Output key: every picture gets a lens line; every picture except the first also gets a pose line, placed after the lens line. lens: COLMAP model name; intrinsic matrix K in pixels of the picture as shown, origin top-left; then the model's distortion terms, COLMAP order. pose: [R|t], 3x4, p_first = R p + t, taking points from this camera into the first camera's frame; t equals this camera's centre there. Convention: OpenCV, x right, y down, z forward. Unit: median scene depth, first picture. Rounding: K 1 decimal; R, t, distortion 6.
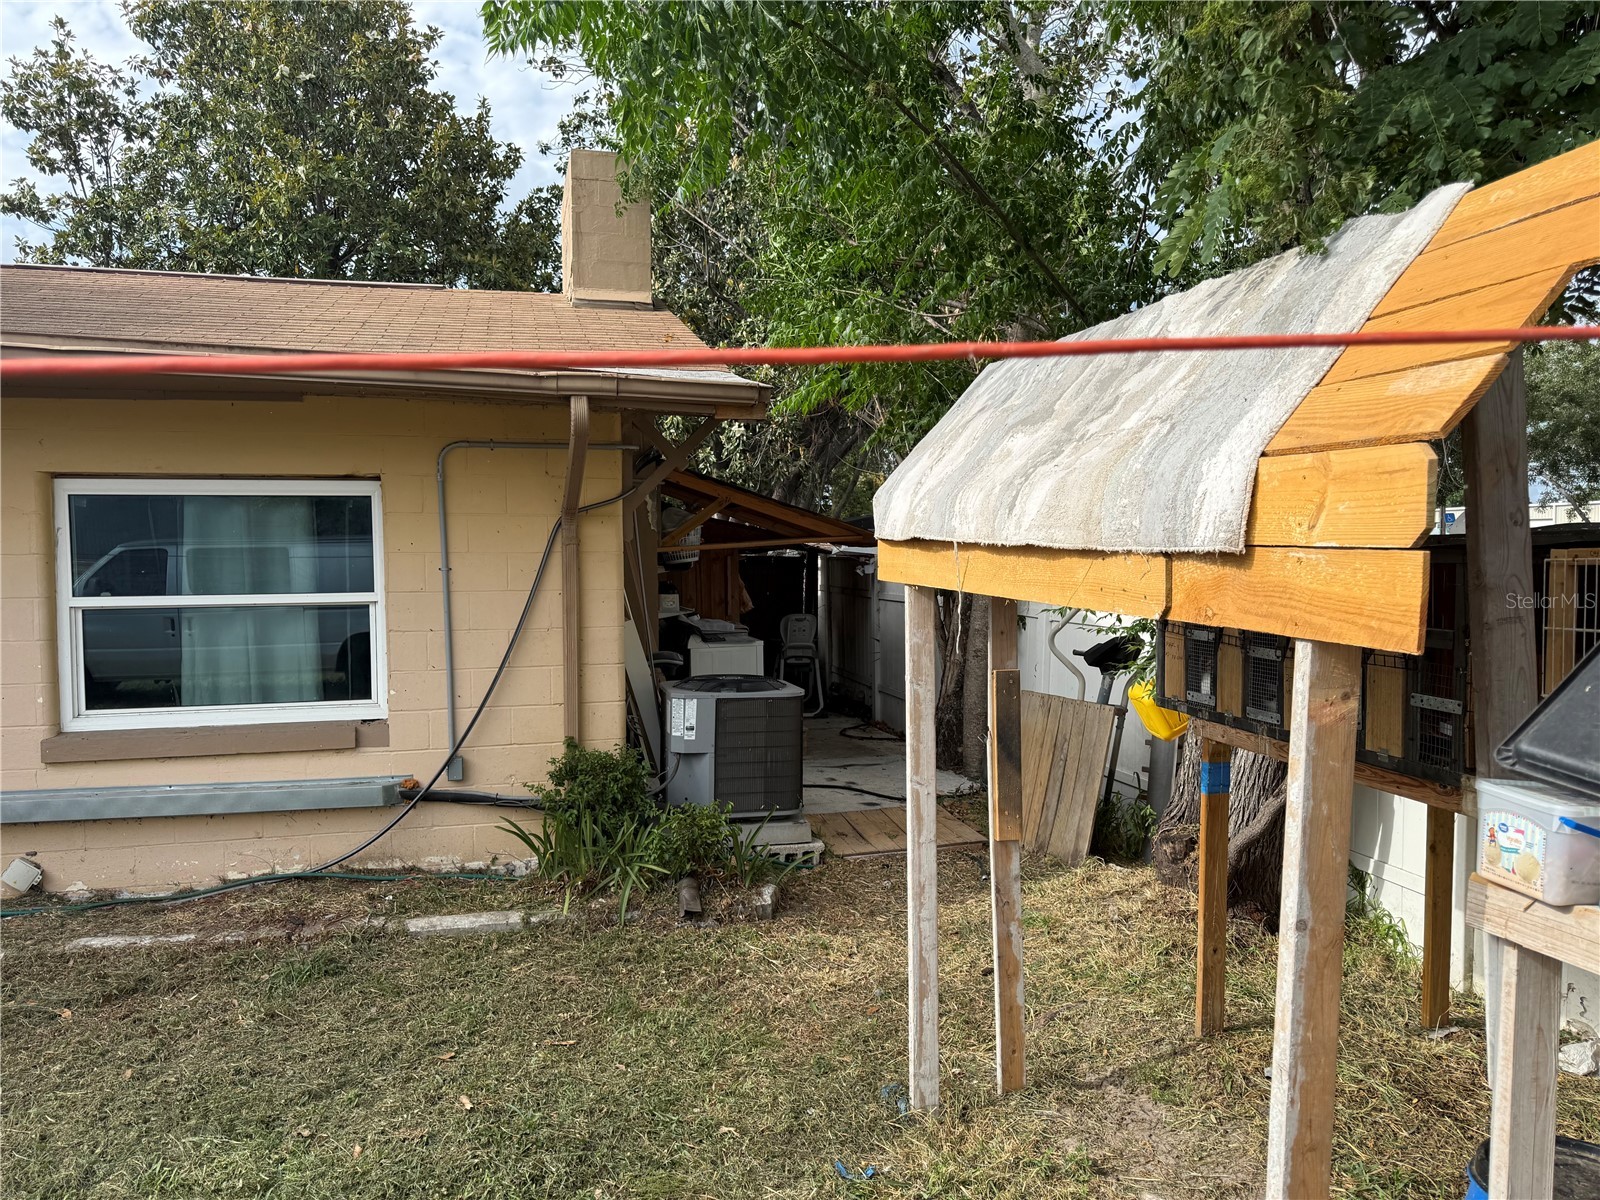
lens RADIAL K [[1128.5, 0, 802.0], [0, 1128.5, 590.3], [0, 0, 1]] dist [0.020678, -0.049394]
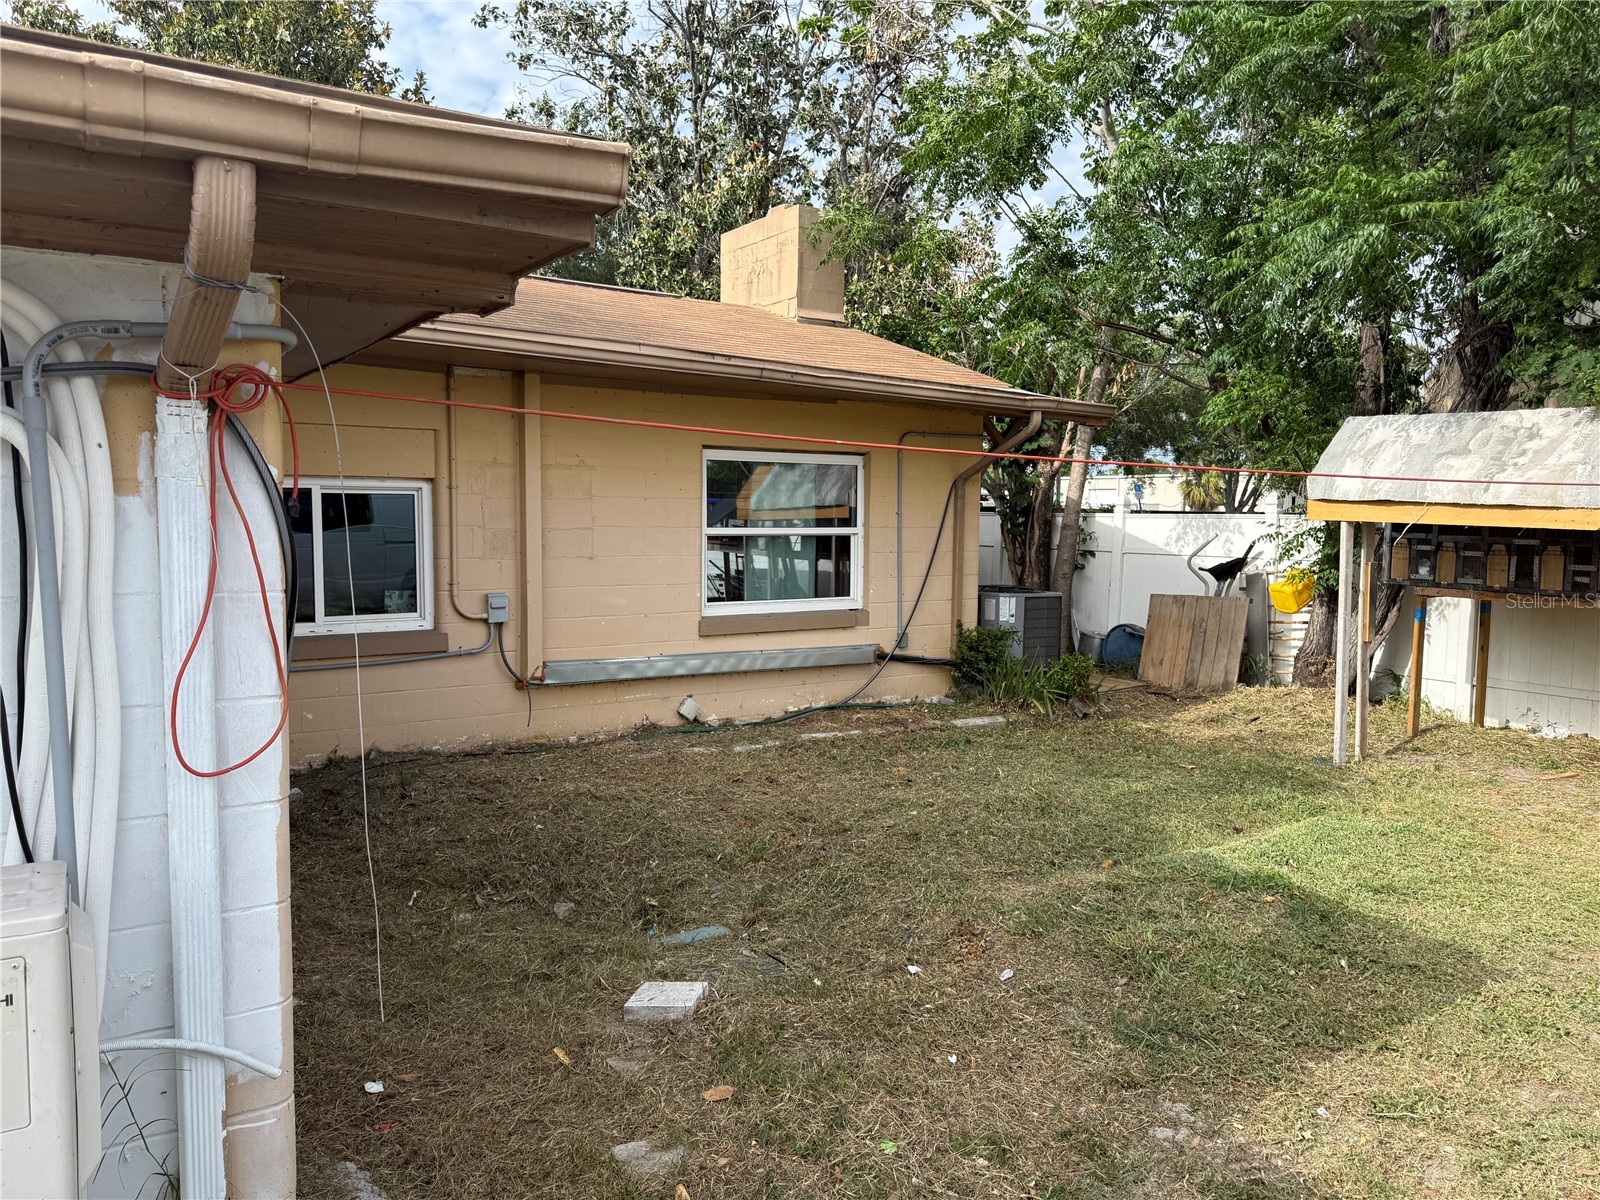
lens RADIAL K [[1128.5, 0, 790.3], [0, 1128.5, 595.3], [0, 0, 1]] dist [0.020678, -0.049394]
pose [[0.952913, -0.006136, 0.303182, -0.939333], [-0.006271, 0.999183, 0.039931, 0.033779], [-0.303179, -0.039952, 0.952096, -0.450495]]
